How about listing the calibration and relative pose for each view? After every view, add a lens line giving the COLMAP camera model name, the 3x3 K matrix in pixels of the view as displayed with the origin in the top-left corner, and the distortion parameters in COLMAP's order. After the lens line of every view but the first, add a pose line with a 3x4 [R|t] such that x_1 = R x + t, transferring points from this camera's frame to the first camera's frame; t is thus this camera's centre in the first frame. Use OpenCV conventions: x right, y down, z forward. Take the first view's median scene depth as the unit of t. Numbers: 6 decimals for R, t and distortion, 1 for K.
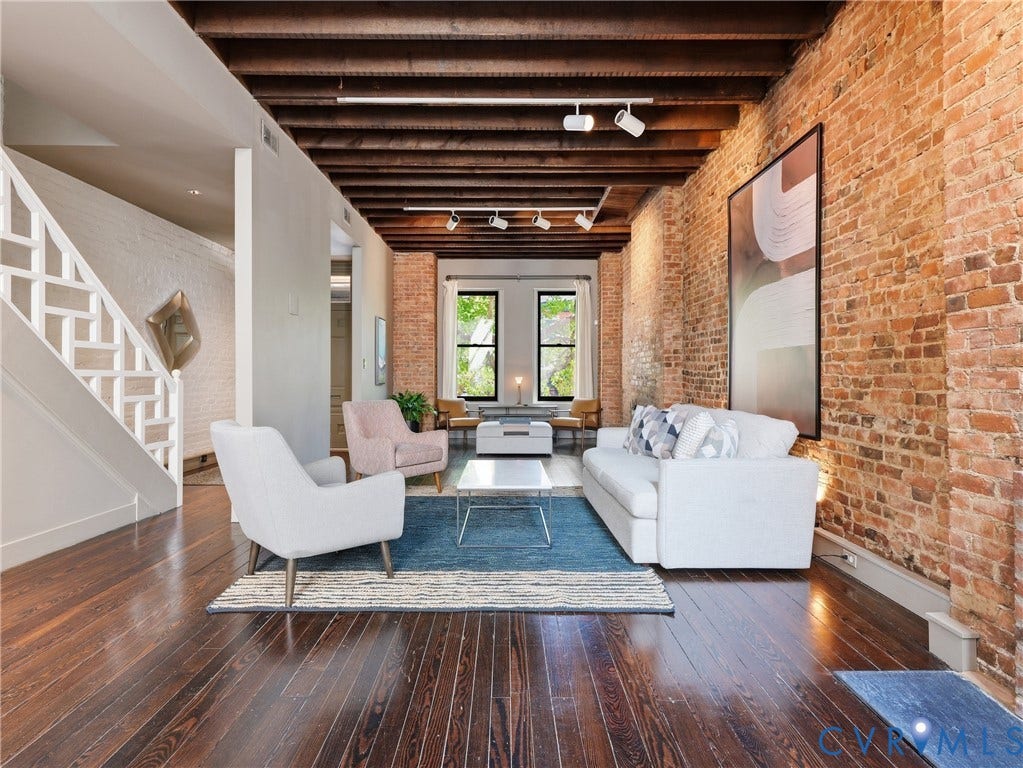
lens RADIAL K [[540.4, 0, 506.9], [0, 540.4, 390.5], [0, 0, 1]] dist [0.010534, 0.000306]
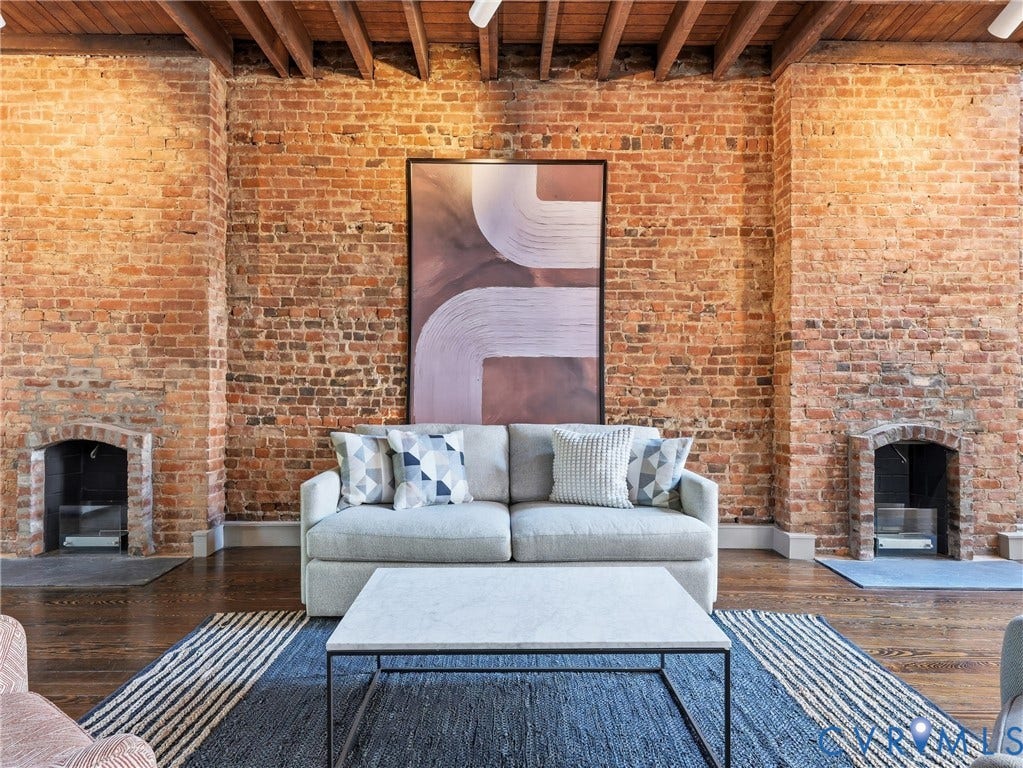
lens RADIAL K [[540.4, 0, 506.9], [0, 540.4, 390.5], [0, 0, 1]] dist [0.010534, 0.000306]
pose [[-0.009291, -0.008736, 0.999919, -0.653493], [0.017518, 0.999807, 0.008898, -0.038774], [-0.999803, 0.017599, -0.009137, 1.476396]]
